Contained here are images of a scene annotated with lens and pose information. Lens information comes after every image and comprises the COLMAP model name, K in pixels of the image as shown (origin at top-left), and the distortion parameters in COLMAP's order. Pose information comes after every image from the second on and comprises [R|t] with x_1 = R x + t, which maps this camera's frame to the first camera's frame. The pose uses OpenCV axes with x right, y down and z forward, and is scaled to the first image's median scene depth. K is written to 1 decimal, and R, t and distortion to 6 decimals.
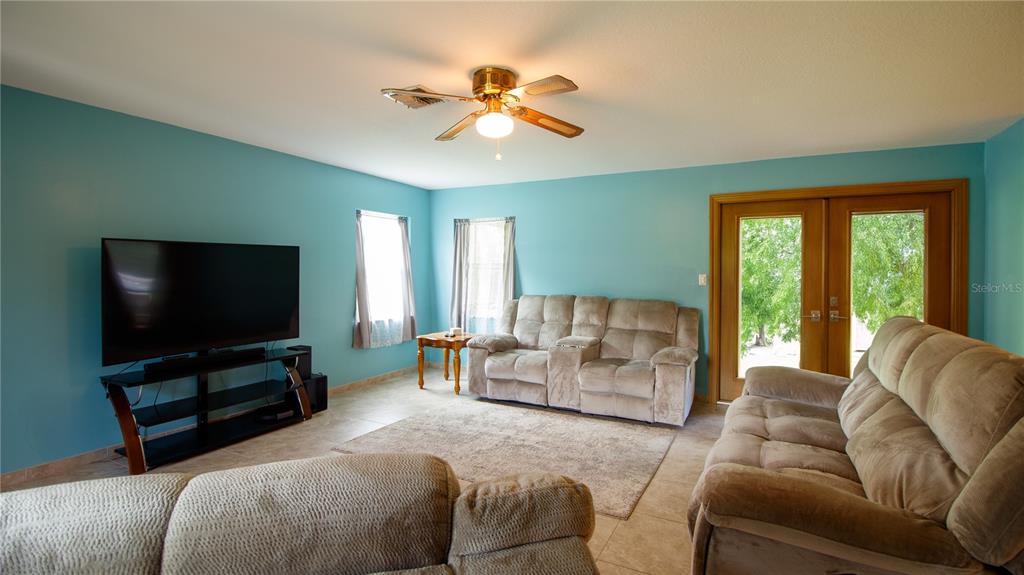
lens RADIAL K [[475.7, 0, 517.3], [0, 475.7, 275.6], [0, 0, 1]] dist [0.016805, -0.000214]
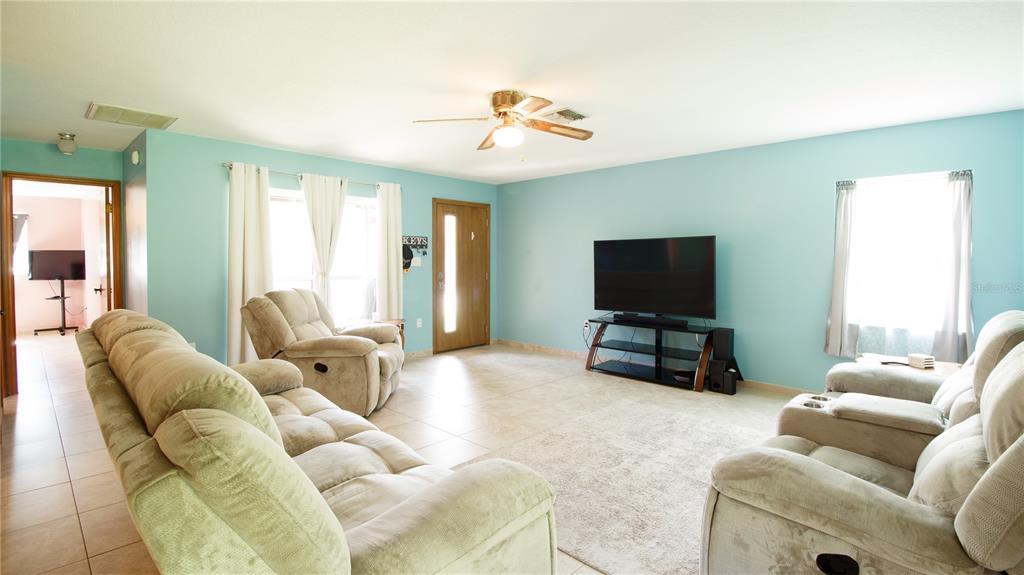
lens RADIAL K [[475.7, 0, 517.3], [0, 475.7, 275.6], [0, 0, 1]] dist [0.016805, -0.000214]
pose [[-0.270178, 0.028281, -0.962395, 0.798227], [-0.015948, 0.999300, 0.033843, 0.000259], [0.962678, 0.024492, -0.269538, 0.961457]]
